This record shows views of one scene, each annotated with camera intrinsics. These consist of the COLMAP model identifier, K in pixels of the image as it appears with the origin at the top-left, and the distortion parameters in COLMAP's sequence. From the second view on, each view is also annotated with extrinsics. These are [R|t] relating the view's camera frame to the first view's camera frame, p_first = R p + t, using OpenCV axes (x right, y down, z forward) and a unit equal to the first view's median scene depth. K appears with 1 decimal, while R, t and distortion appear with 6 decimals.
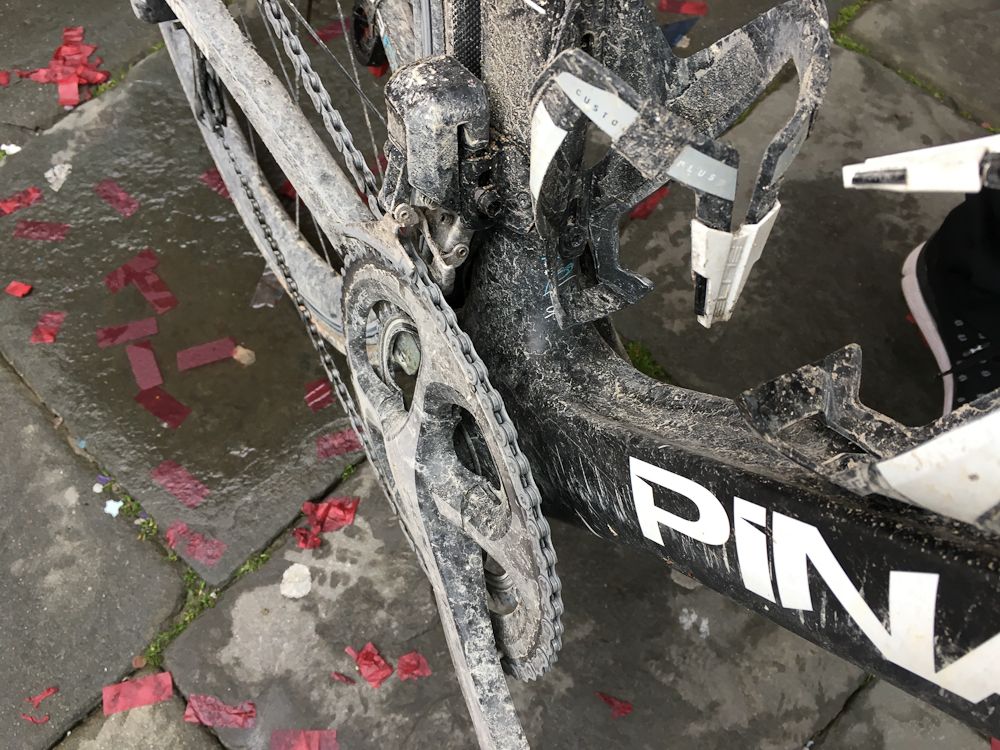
lens RADIAL K [[852.8, 0, 504.3], [0, 852.8, 374.5], [0, 0, 1]] dist [0.081141, -0.126933]
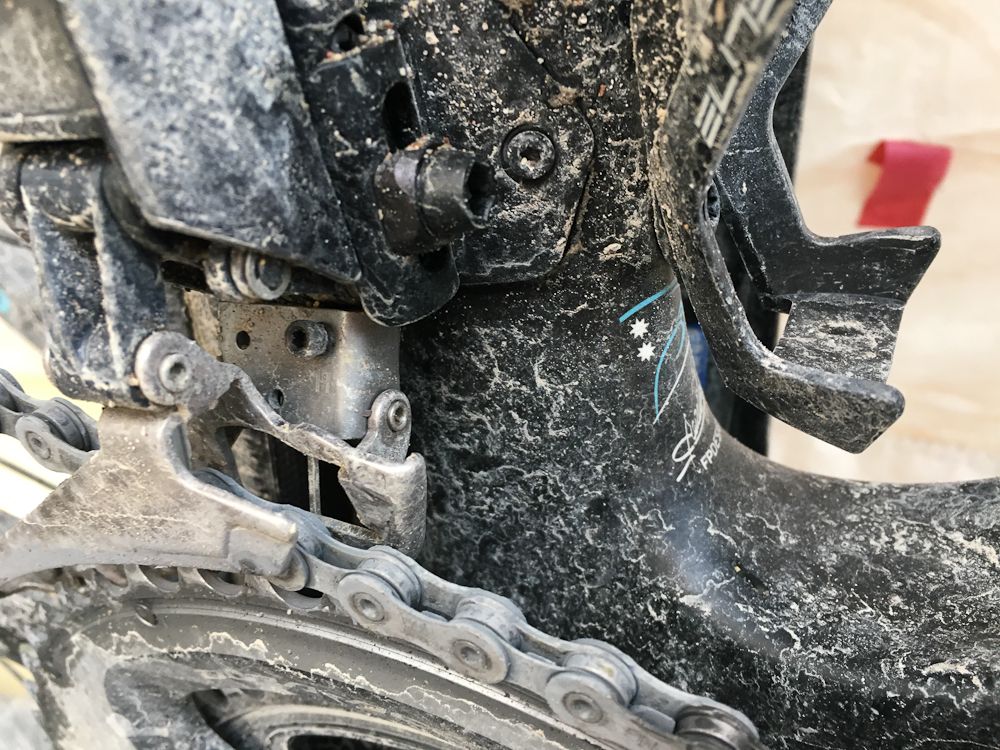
lens RADIAL K [[866.4, 0, 491.3], [0, 866.4, 378.8], [0, 0, 1]] dist [0.087858, -0.145018]
pose [[0.822171, -0.436162, 0.365782, -0.145295], [0.516644, 0.841530, -0.157817, -0.096401], [-0.238983, 0.318732, 0.917223, 0.772630]]
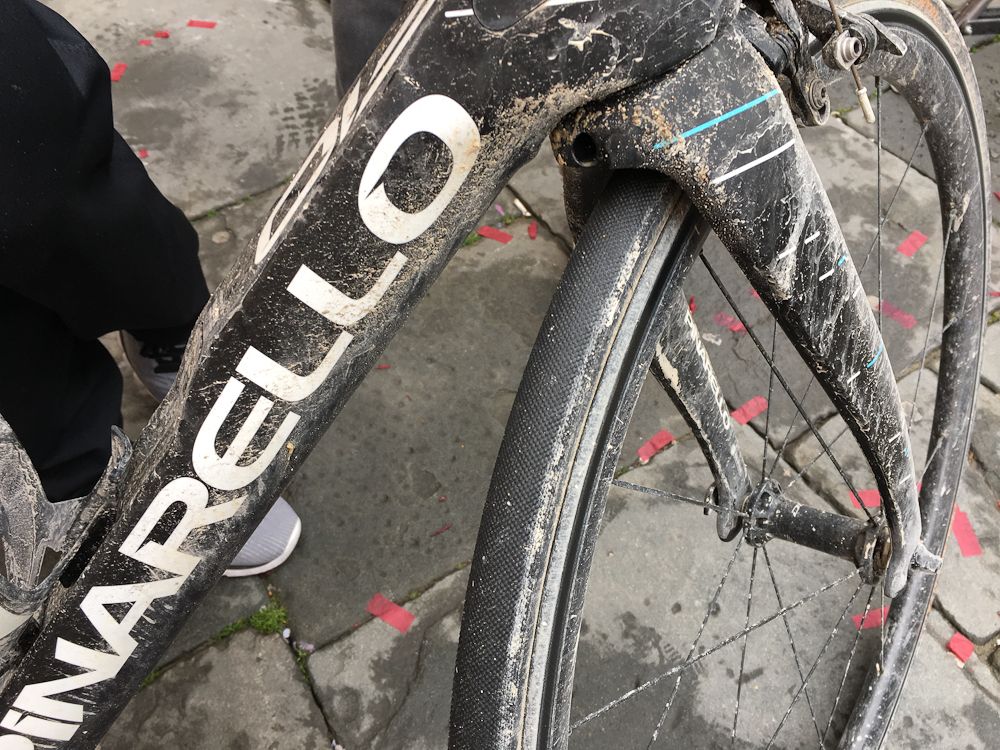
lens RADIAL K [[852.8, 0, 504.3], [0, 852.8, 374.5], [0, 0, 1]] dist [0.081141, -0.126933]
pose [[0.218791, -0.727539, 0.650244, -0.075892], [0.877589, 0.438042, 0.194825, 0.300134], [-0.426577, 0.528021, 0.734320, -0.753651]]
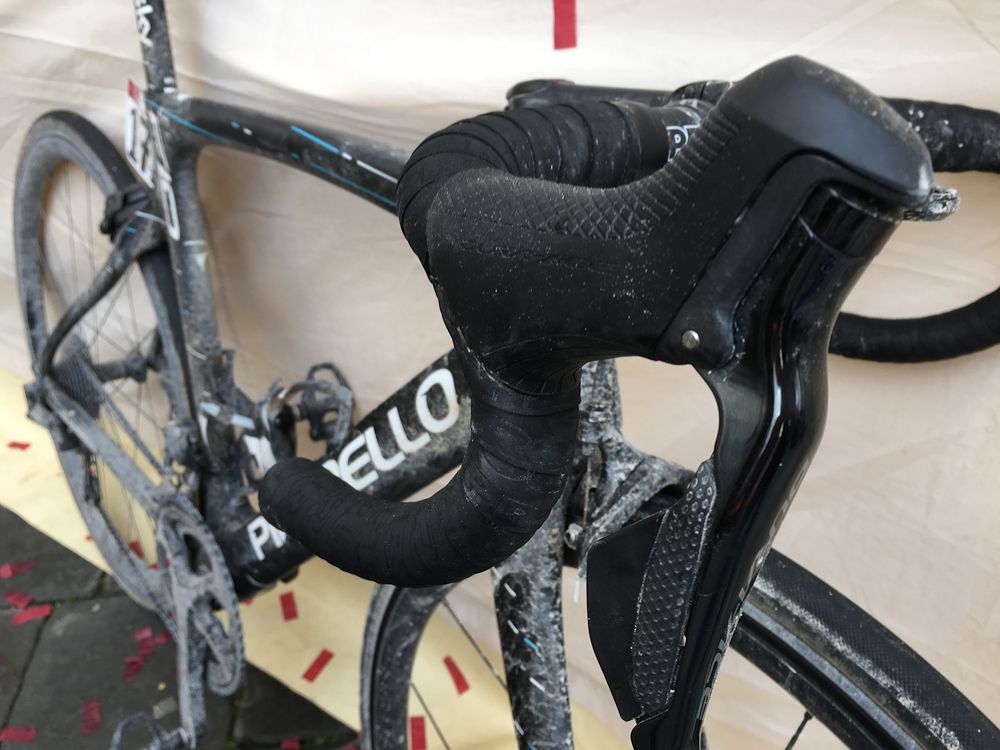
lens RADIAL K [[866.4, 0, 491.3], [0, 866.4, 378.8], [0, 0, 1]] dist [0.087858, -0.145018]
pose [[0.980826, -0.128114, 0.146861, 0.558746], [0.184020, 0.856940, -0.481446, 1.188562], [-0.064171, 0.499240, 0.864084, -1.767946]]
